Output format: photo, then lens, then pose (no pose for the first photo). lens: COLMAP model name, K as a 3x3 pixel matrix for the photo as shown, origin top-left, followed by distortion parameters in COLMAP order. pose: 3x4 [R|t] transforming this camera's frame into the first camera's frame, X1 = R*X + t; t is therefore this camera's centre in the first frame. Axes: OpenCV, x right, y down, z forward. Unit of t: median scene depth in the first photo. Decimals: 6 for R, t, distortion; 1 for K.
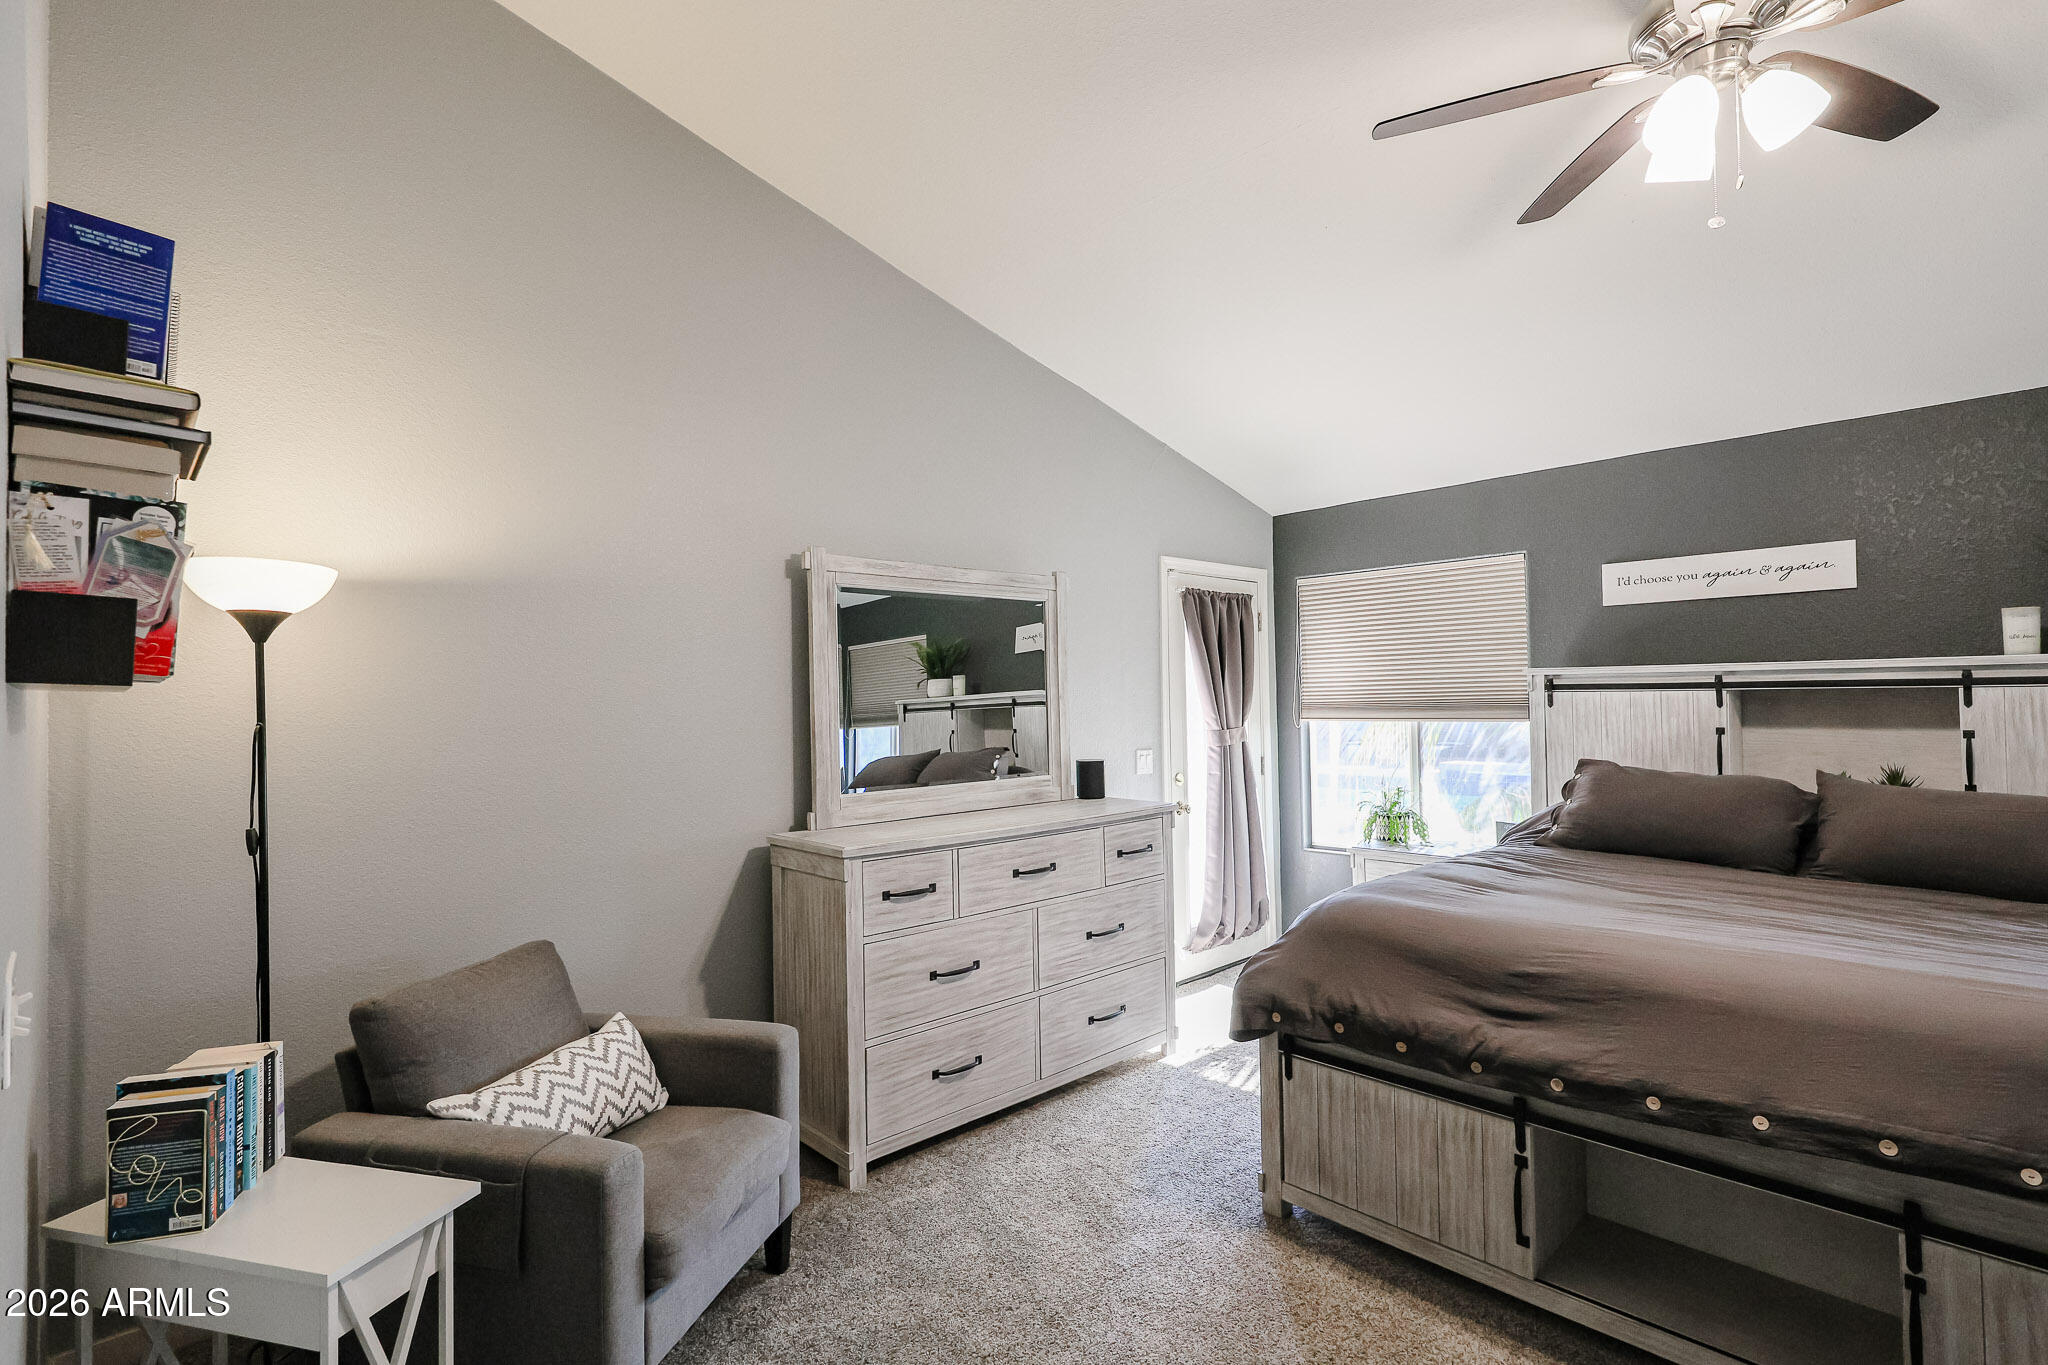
lens RADIAL K [[974.0, 0, 1013.0], [0, 974.0, 683.7], [0, 0, 1]] dist [0.005909, -0.002961]
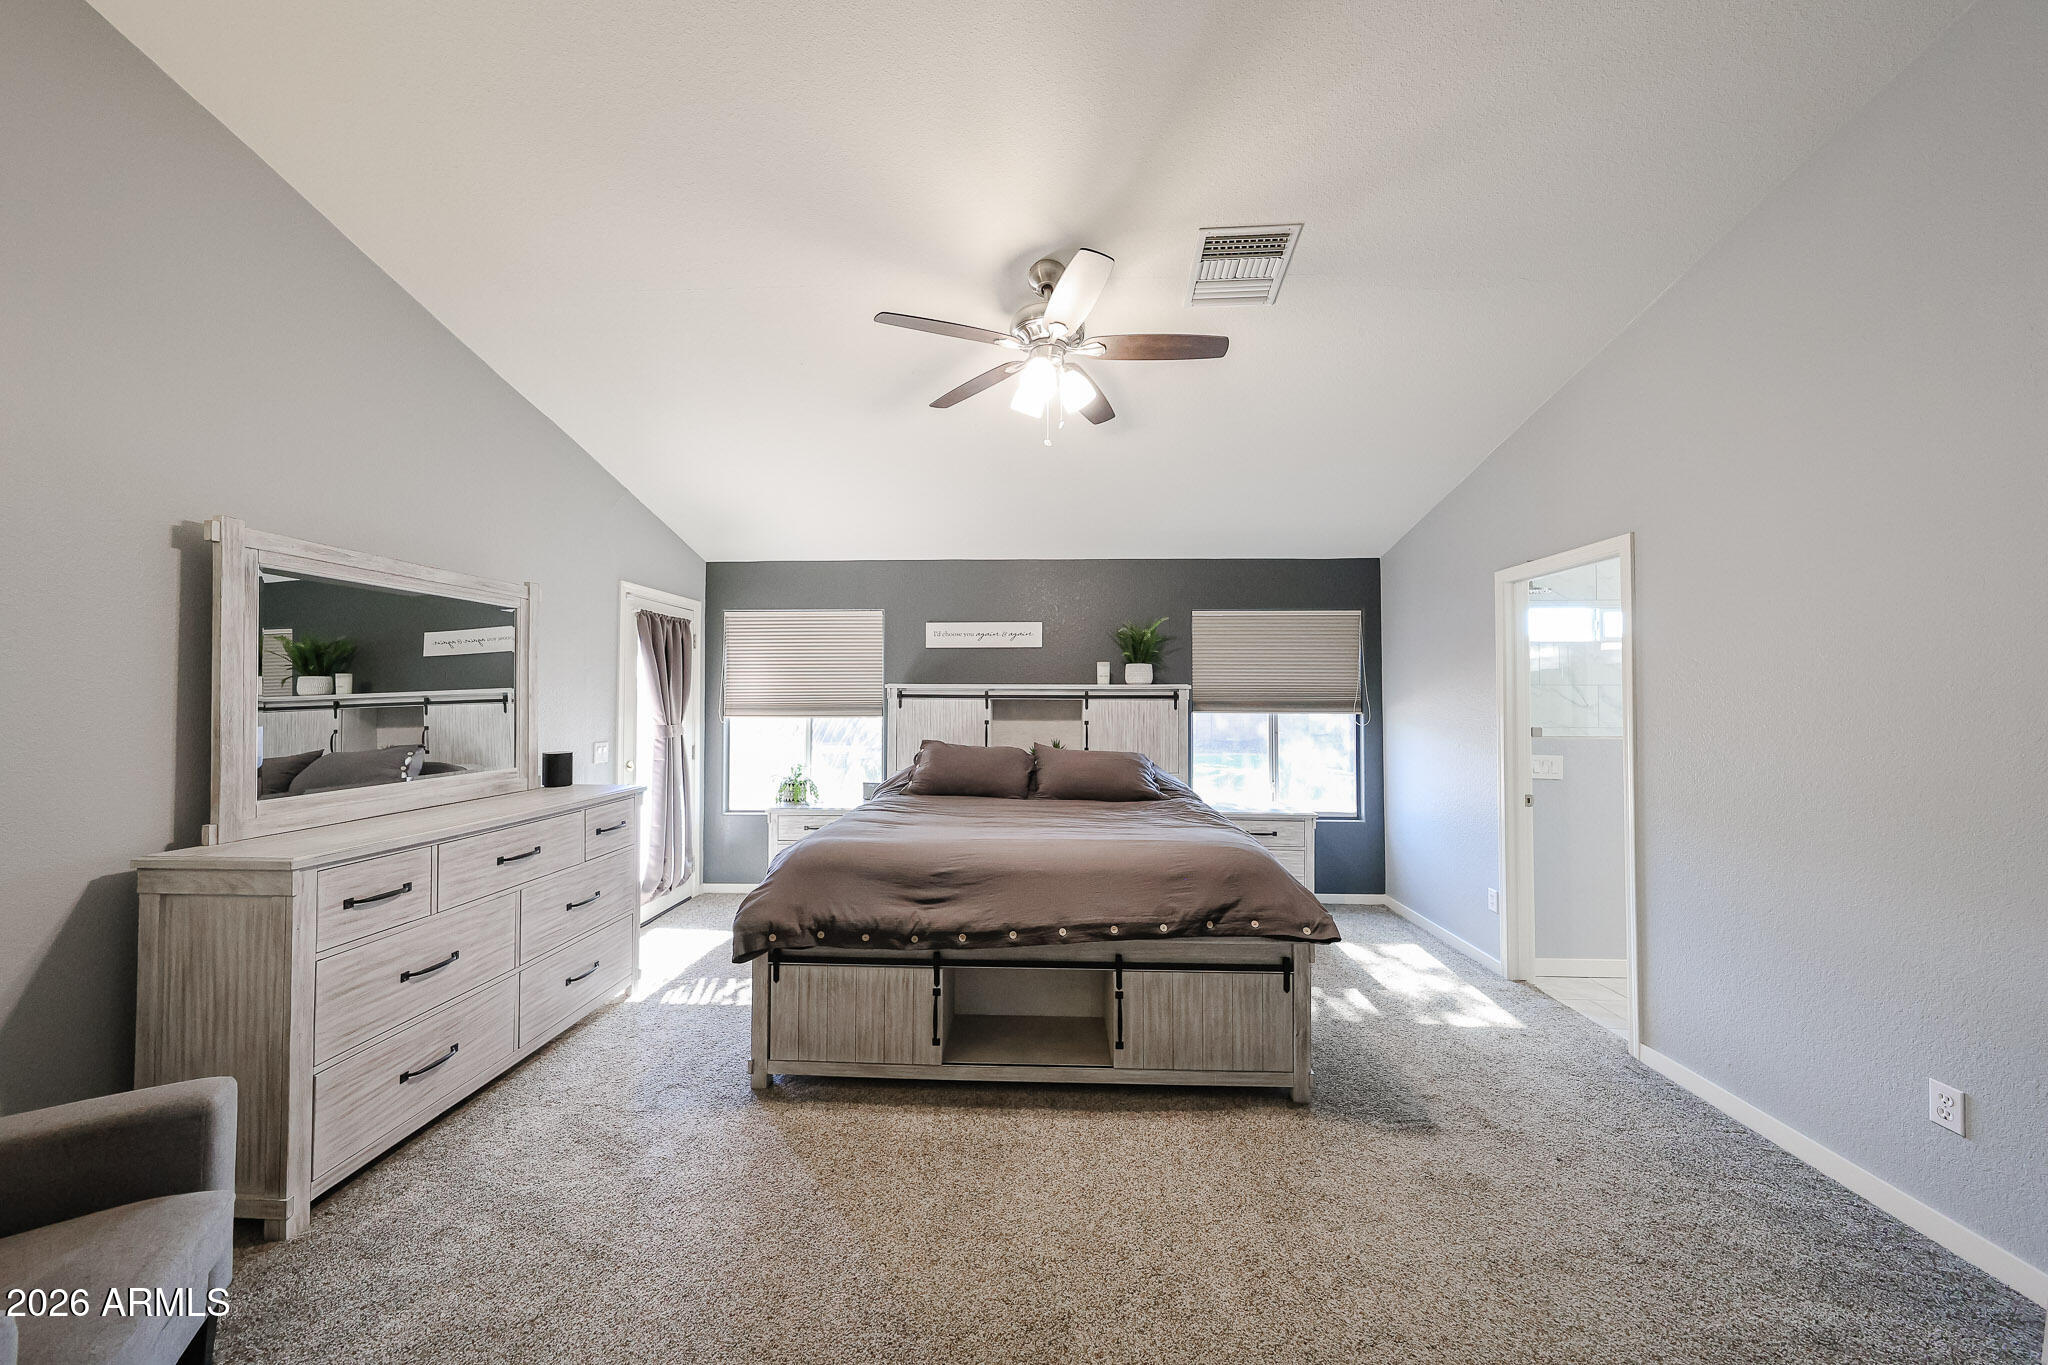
lens RADIAL K [[689.5, 0, 1019.8], [0, 689.5, 686.0], [0, 0, 1]] dist [-0.000412, 0.000487]
pose [[0.717315, 0.029593, 0.696121, -0.124924], [-0.022900, 0.999559, -0.018895, 0.005441], [-0.696373, -0.002388, 0.717676, 0.068111]]
